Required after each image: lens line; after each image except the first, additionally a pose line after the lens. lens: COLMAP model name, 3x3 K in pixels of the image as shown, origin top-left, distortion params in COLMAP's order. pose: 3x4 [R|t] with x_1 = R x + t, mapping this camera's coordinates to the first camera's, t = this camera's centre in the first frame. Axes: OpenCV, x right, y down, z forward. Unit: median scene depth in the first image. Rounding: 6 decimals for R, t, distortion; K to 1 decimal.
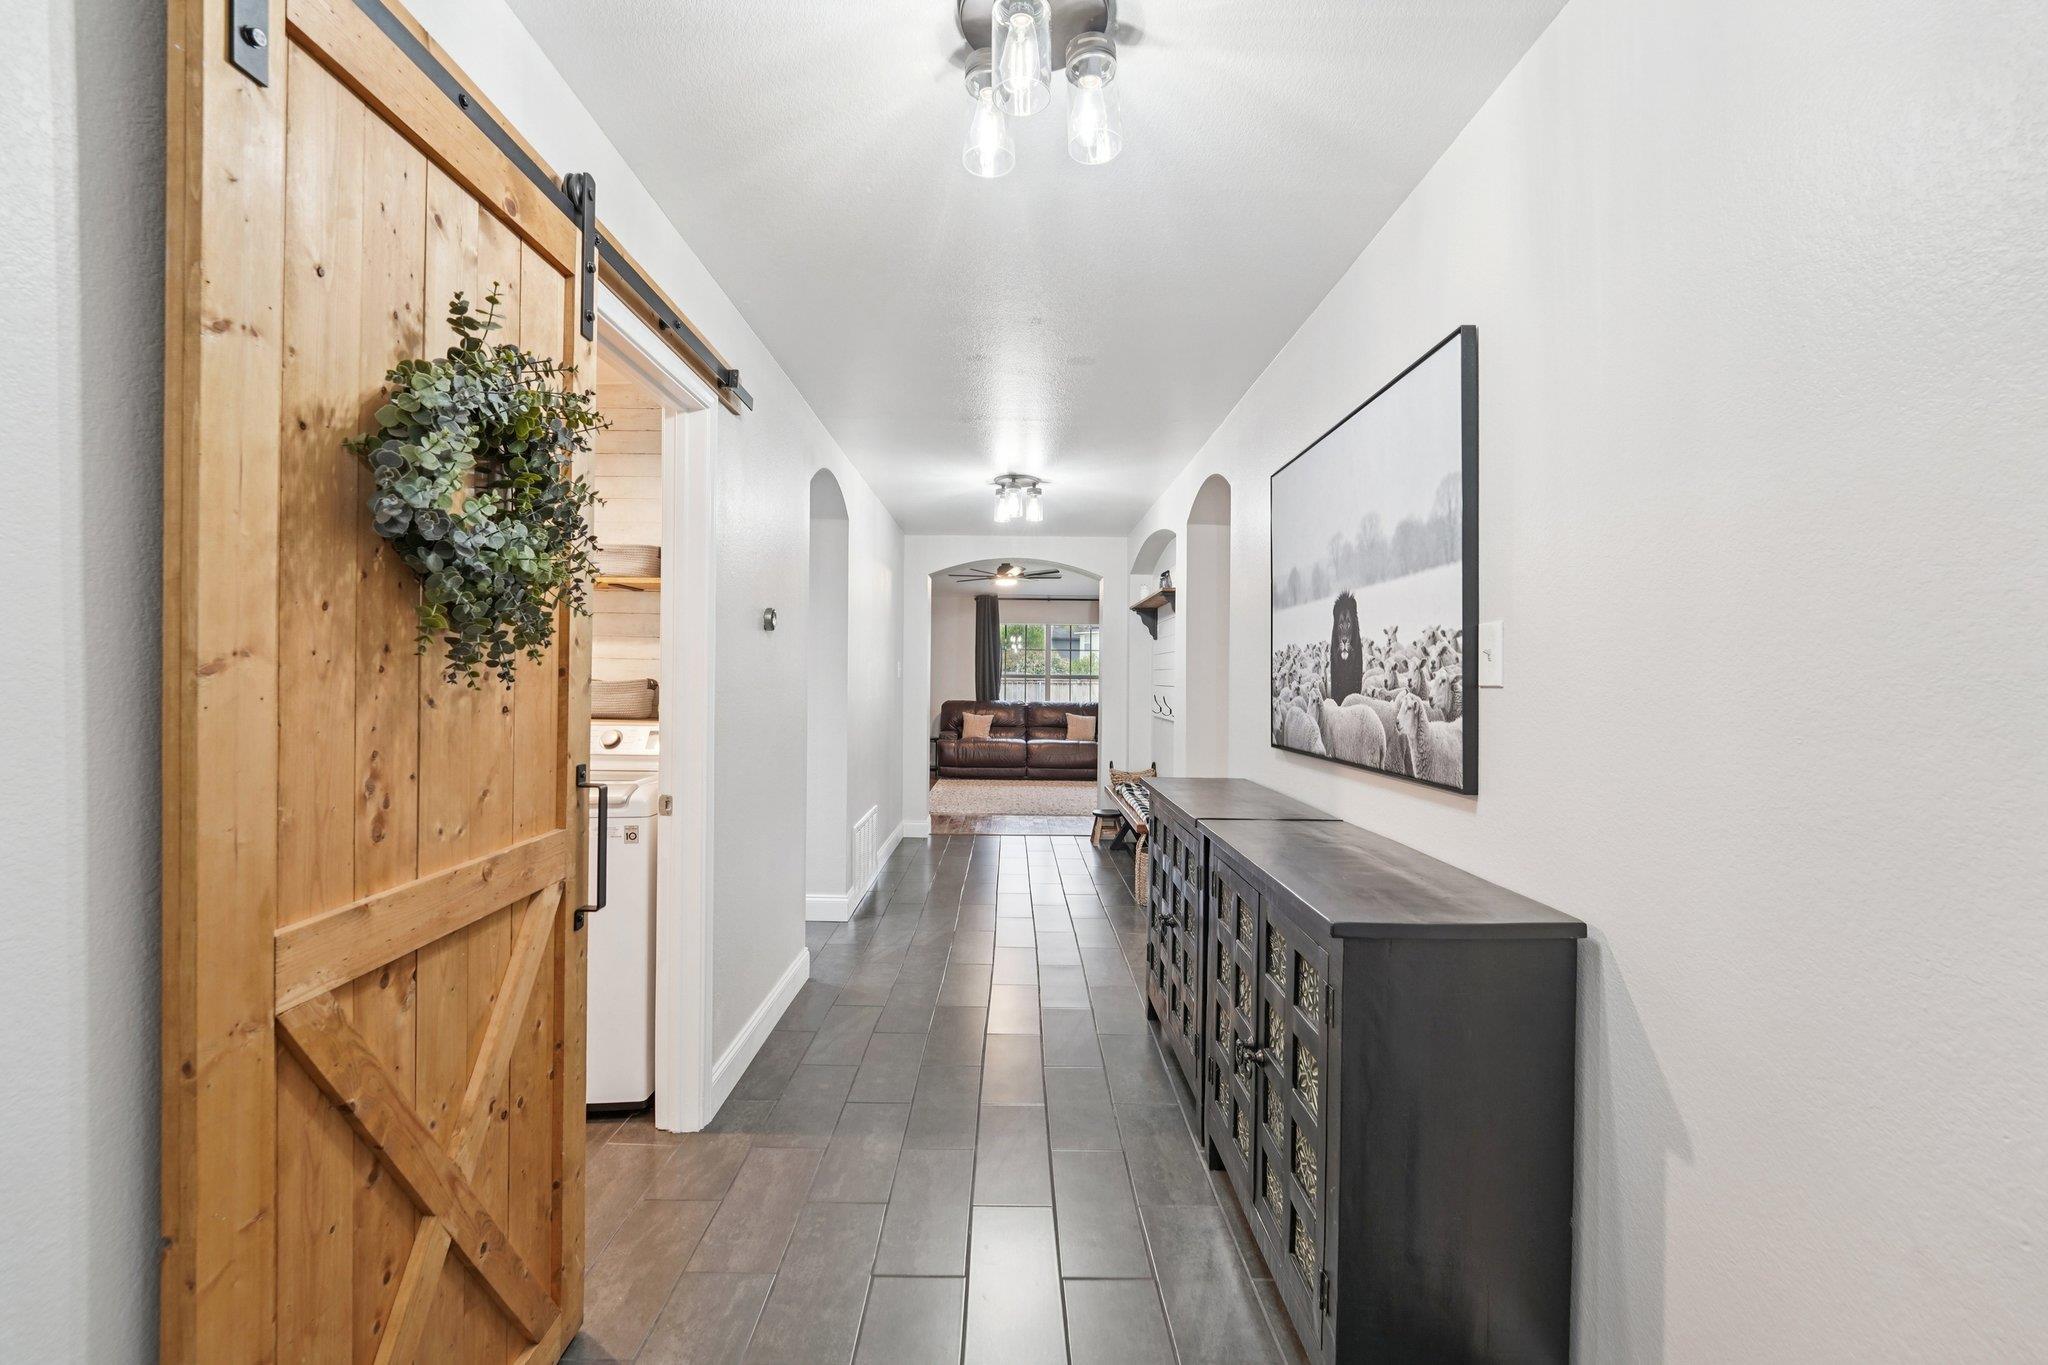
lens RADIAL K [[857.4, 0, 1012.7], [0, 857.4, 682.1], [0, 0, 1]] dist [-0.018247, 0.004213]
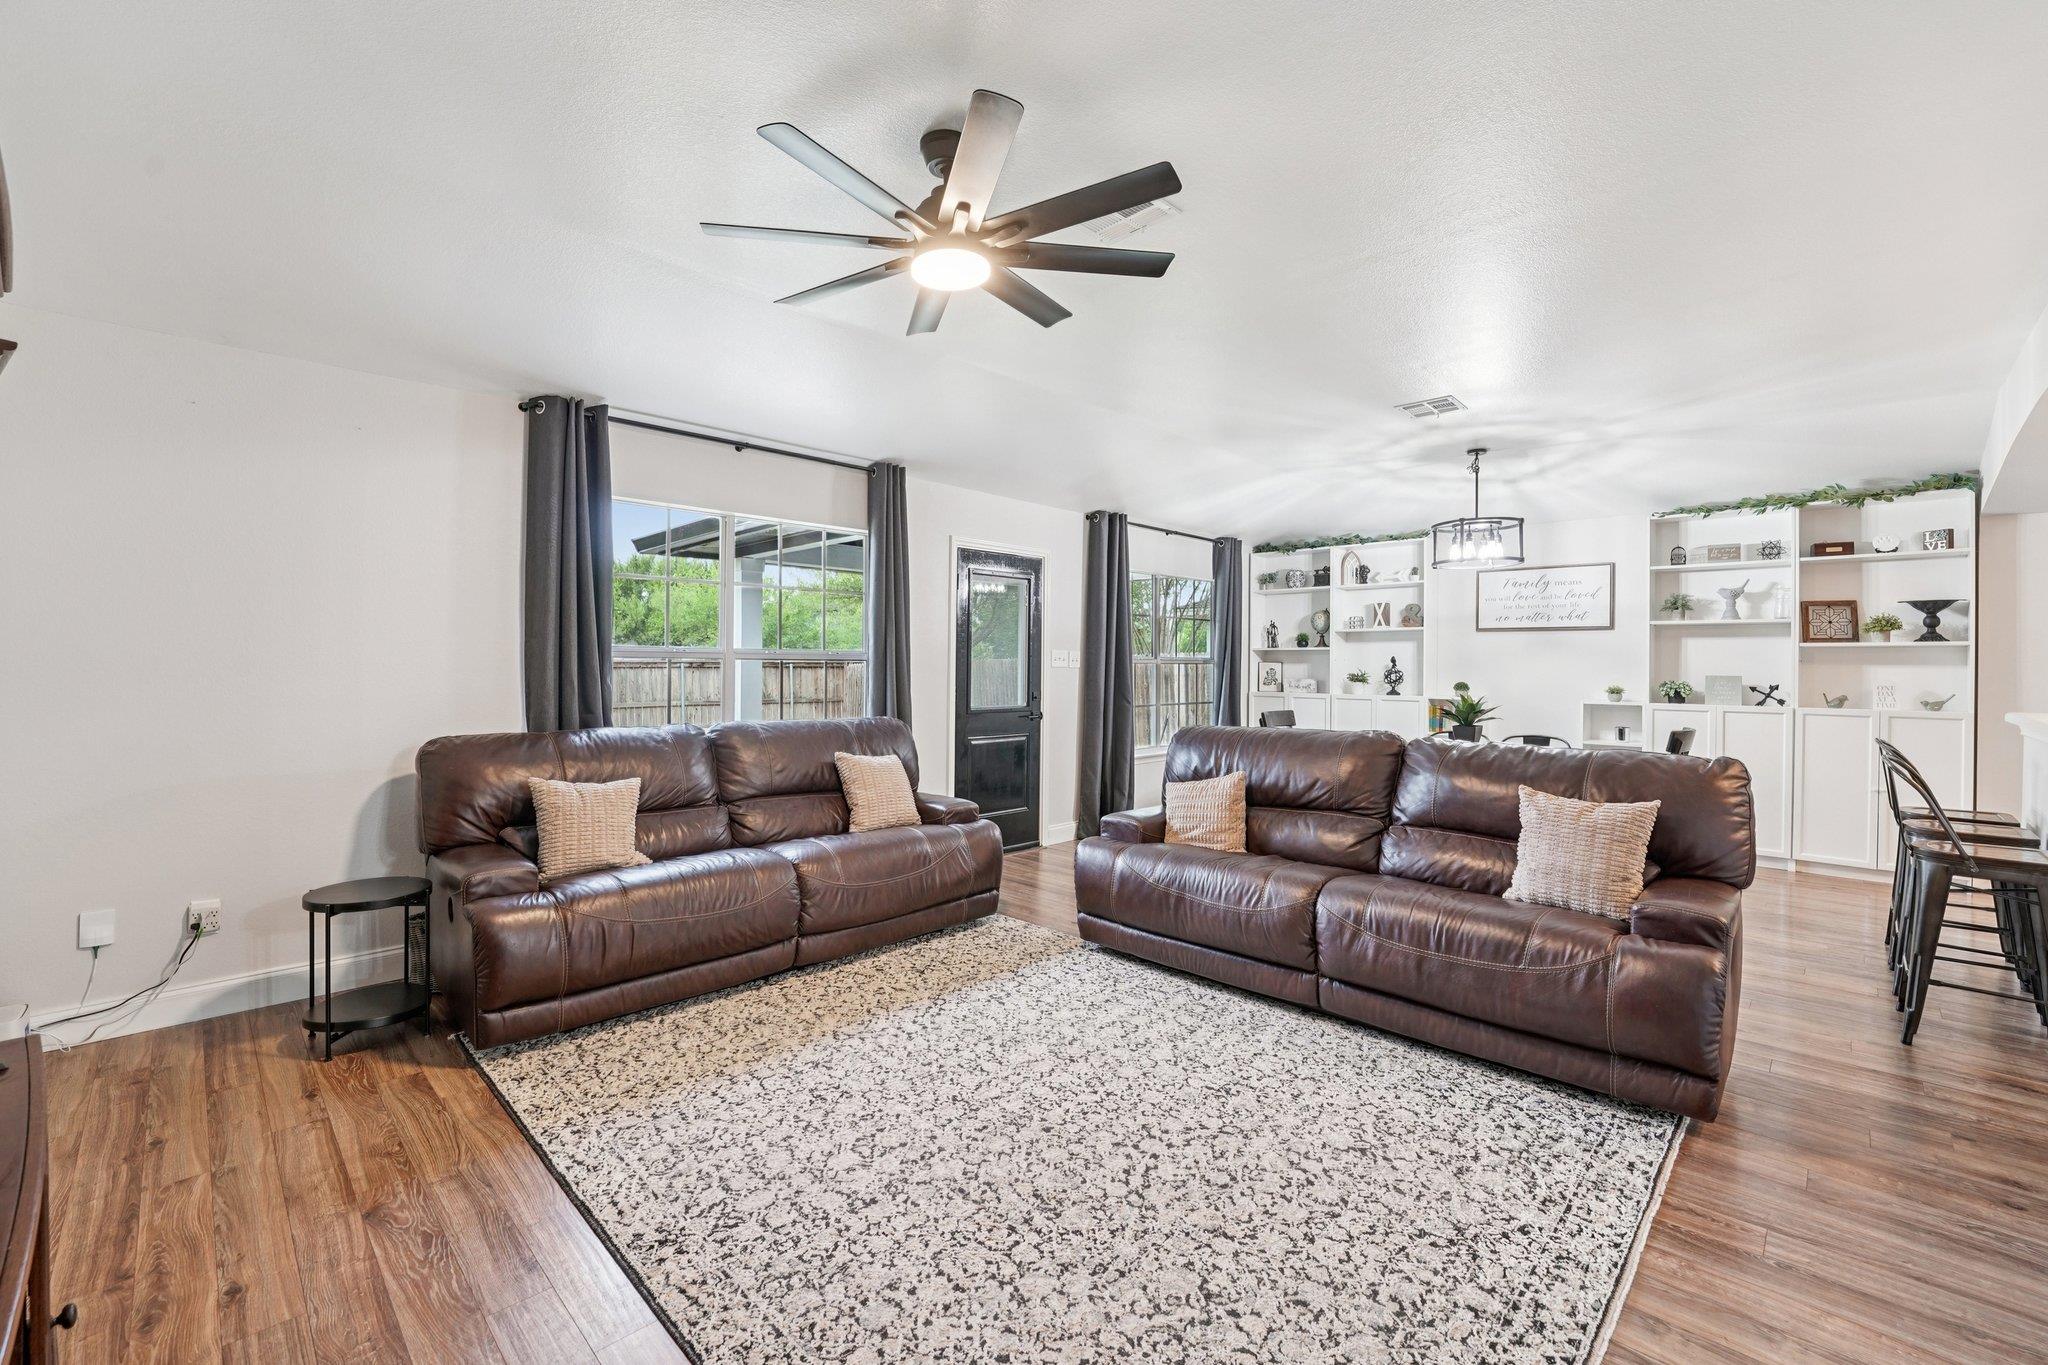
lens RADIAL K [[849.7, 0, 1018.2], [0, 849.7, 668.9], [0, 0, 1]] dist [-0.036412, 0.007603]
pose [[0.705435, -0.005768, 0.708751, -0.139356], [0.008368, 0.999965, -0.000192, 0.000863], [-0.708725, 0.006066, 0.705458, 0.689707]]
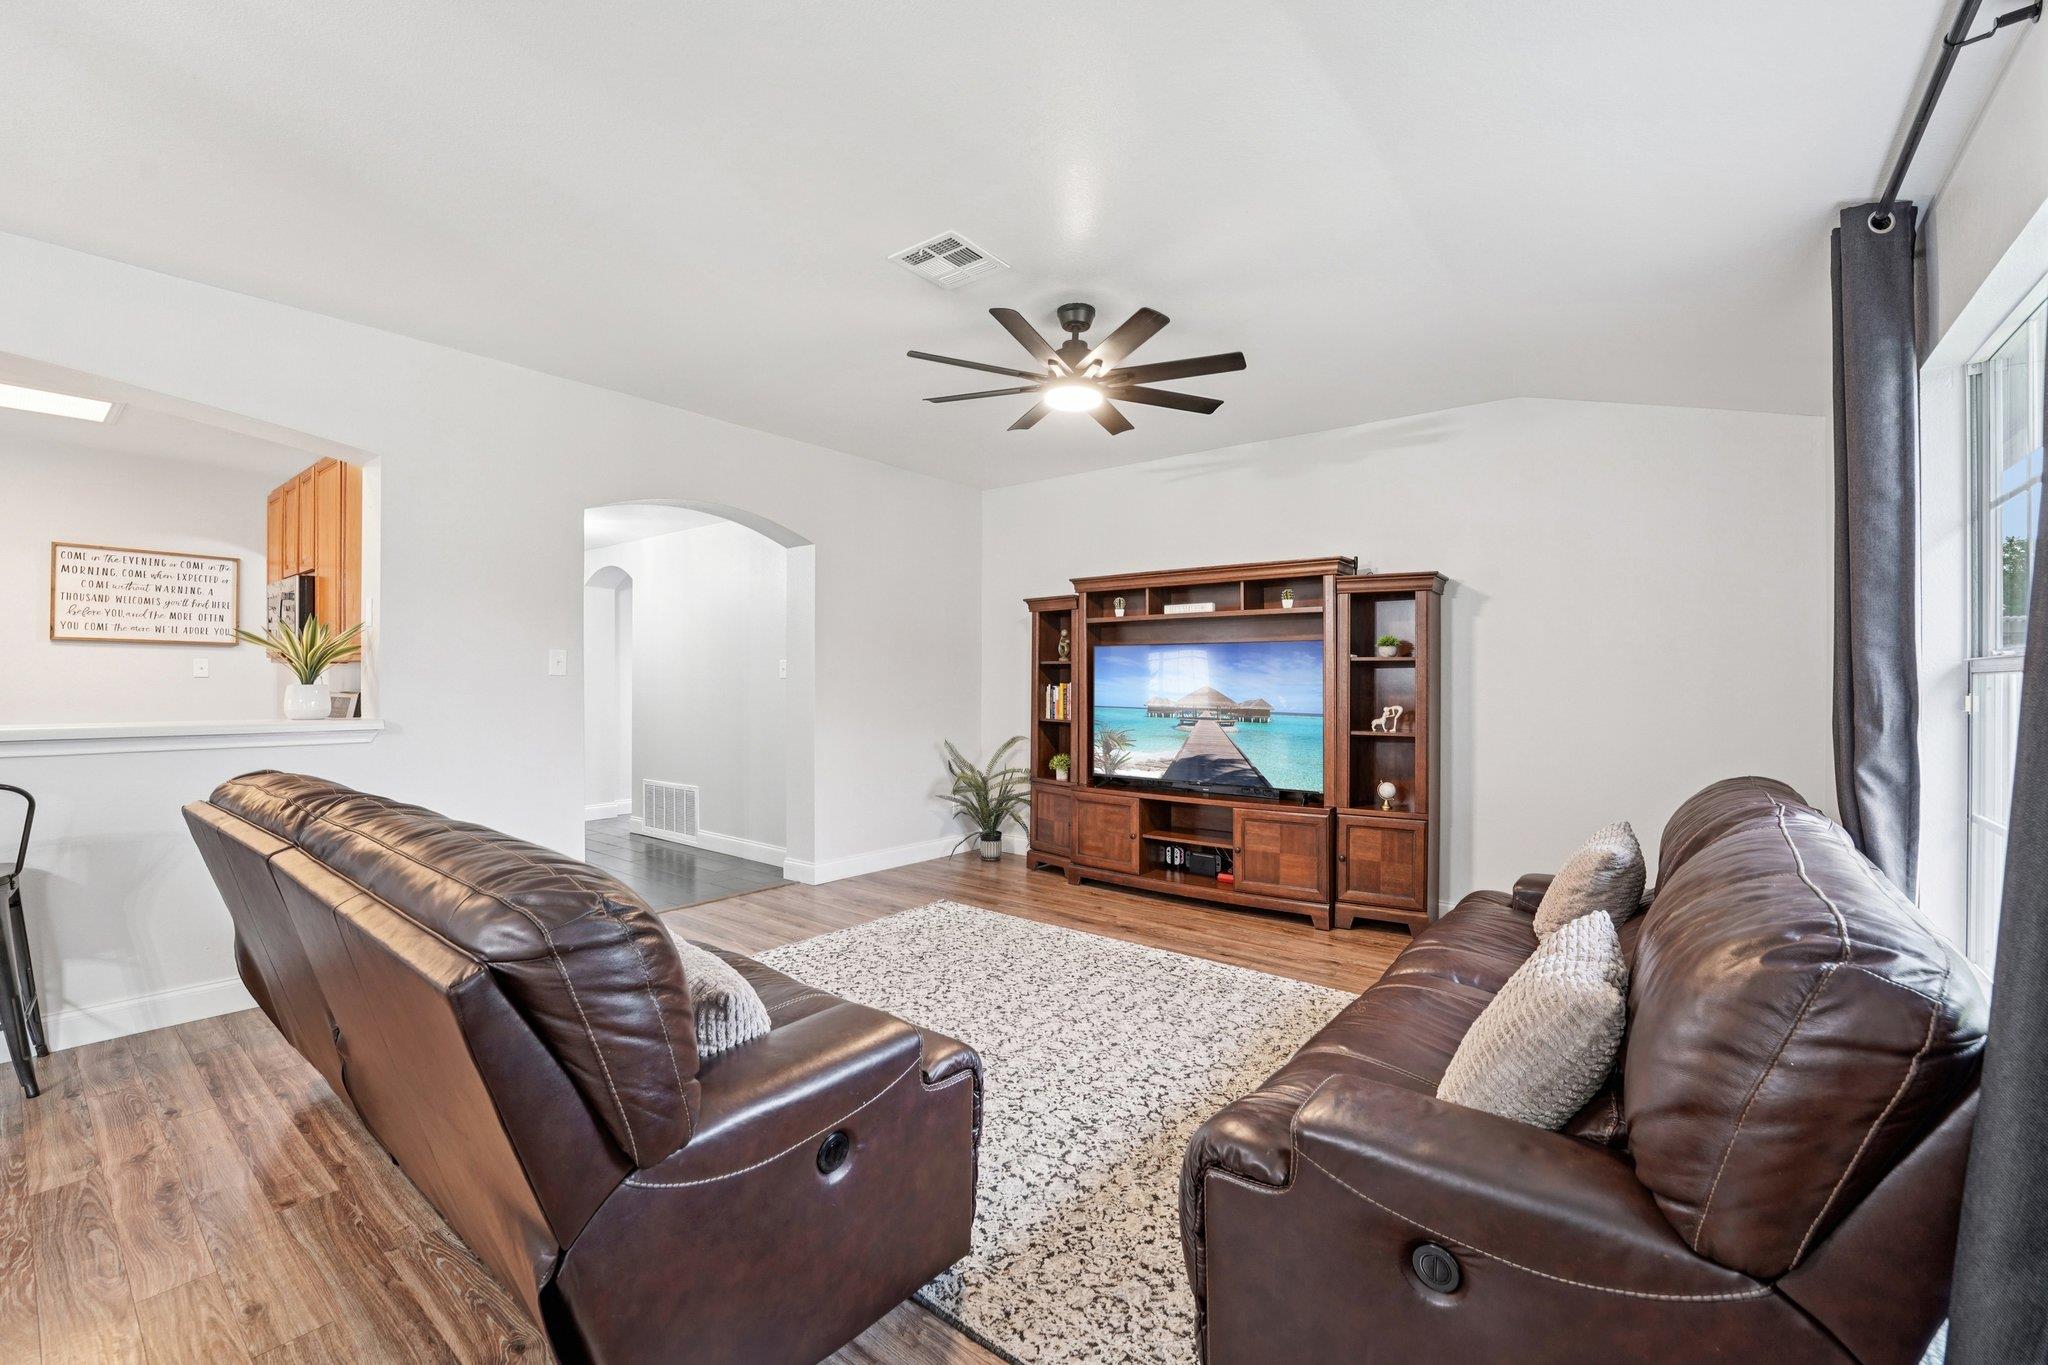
lens RADIAL K [[849.7, 0, 1018.2], [0, 849.7, 668.9], [0, 0, 1]] dist [-0.036412, 0.007603]
pose [[-0.621548, -0.021883, -0.783070, 0.231945], [-0.020003, 0.999727, -0.012060, -0.000124], [0.783120, 0.008168, -0.621816, 1.010845]]
